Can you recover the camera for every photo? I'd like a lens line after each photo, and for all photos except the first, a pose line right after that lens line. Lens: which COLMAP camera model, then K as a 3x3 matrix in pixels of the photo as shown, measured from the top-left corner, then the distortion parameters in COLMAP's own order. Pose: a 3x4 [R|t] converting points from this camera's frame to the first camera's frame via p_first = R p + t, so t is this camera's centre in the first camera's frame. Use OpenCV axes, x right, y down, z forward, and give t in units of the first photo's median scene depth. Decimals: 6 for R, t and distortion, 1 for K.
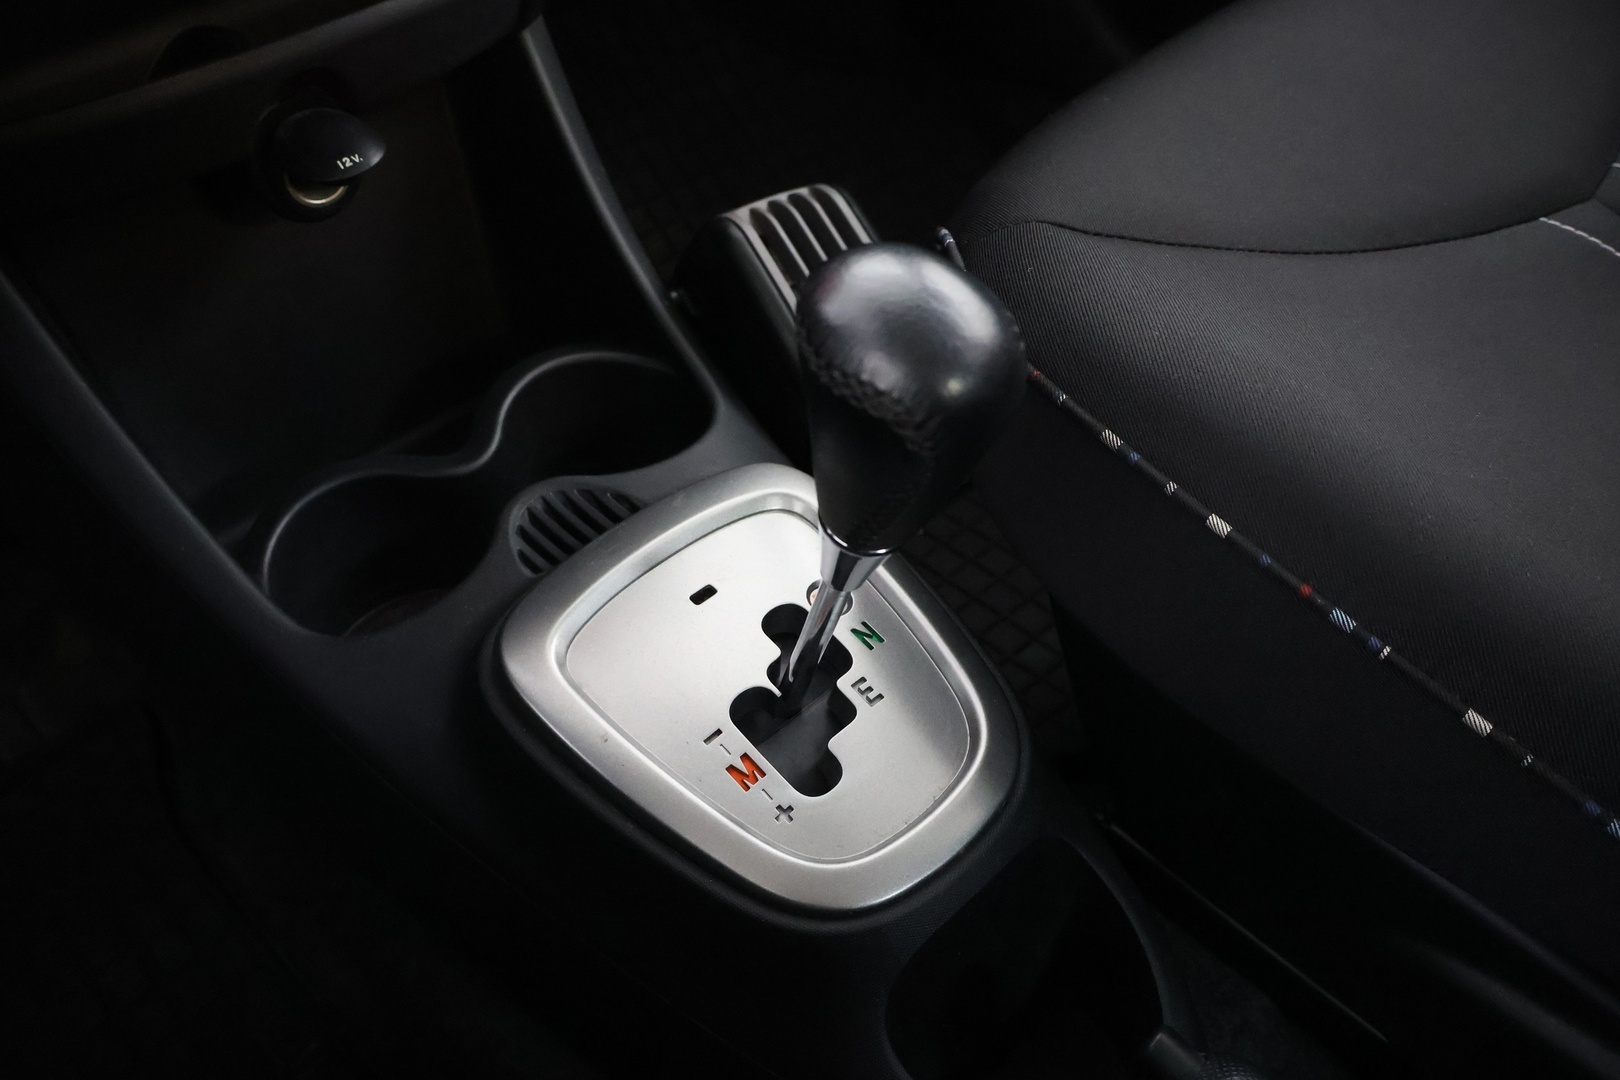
lens RADIAL K [[1380.2, 0, 811.0], [0, 1380.2, 533.5], [0, 0, 1]] dist [0.041197, -0.003533]
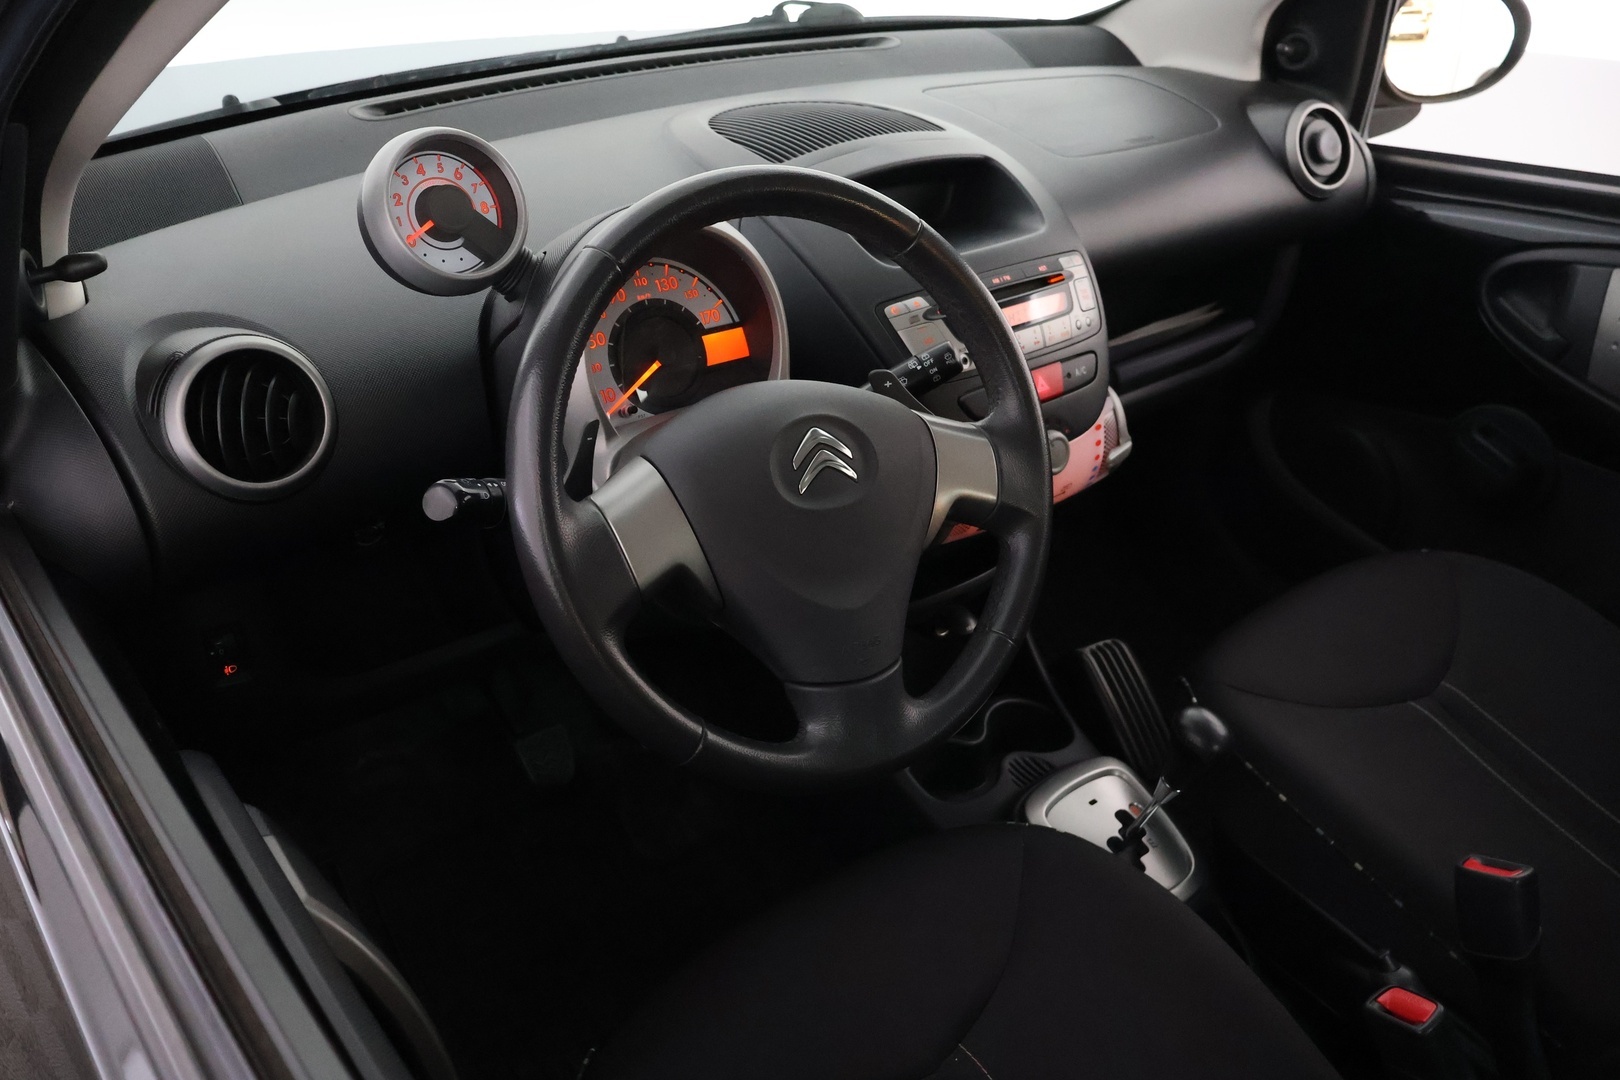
lens RADIAL K [[1380.2, 0, 811.0], [0, 1380.2, 533.5], [0, 0, 1]] dist [0.041197, -0.003533]
pose [[0.992104, 0.118184, -0.041986, -0.590320], [-0.124070, 0.973783, -0.190666, 0.119903], [0.018352, 0.194370, 0.980757, -1.862427]]
